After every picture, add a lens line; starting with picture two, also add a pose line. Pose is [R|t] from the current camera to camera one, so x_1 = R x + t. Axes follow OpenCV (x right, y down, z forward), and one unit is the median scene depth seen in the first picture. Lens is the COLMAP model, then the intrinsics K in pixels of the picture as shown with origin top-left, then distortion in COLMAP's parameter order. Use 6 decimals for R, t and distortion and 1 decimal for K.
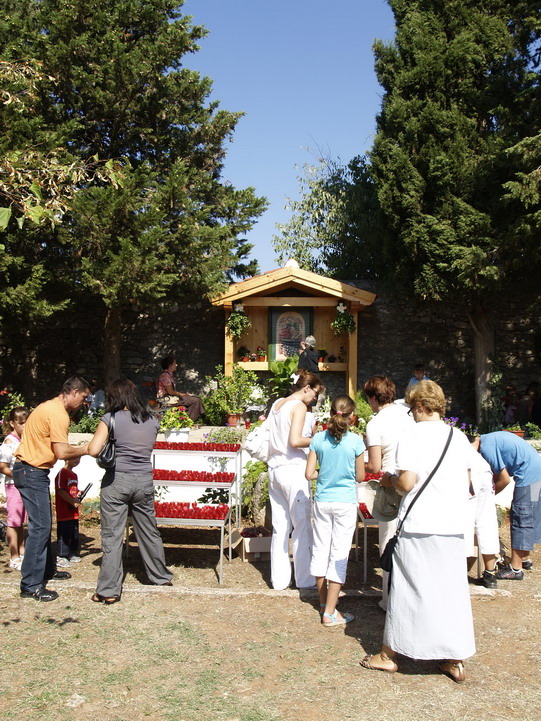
lens RADIAL K [[686.7, 0, 272.1], [0, 686.7, 357.8], [0, 0, 1]] dist [-0.092313, 0.000000]
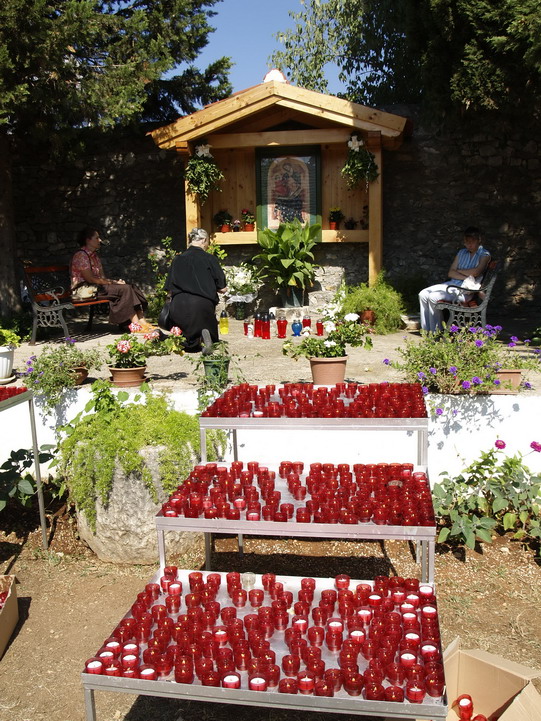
lens RADIAL K [[686.7, 0, 268.4], [0, 686.7, 363.3], [0, 0, 1]] dist [-0.092313, 0.000000]
pose [[0.987048, -0.000900, -0.160422, 0.121562], [0.029787, 0.983623, 0.177759, 0.015032], [0.157635, -0.180235, 0.970910, 0.320785]]
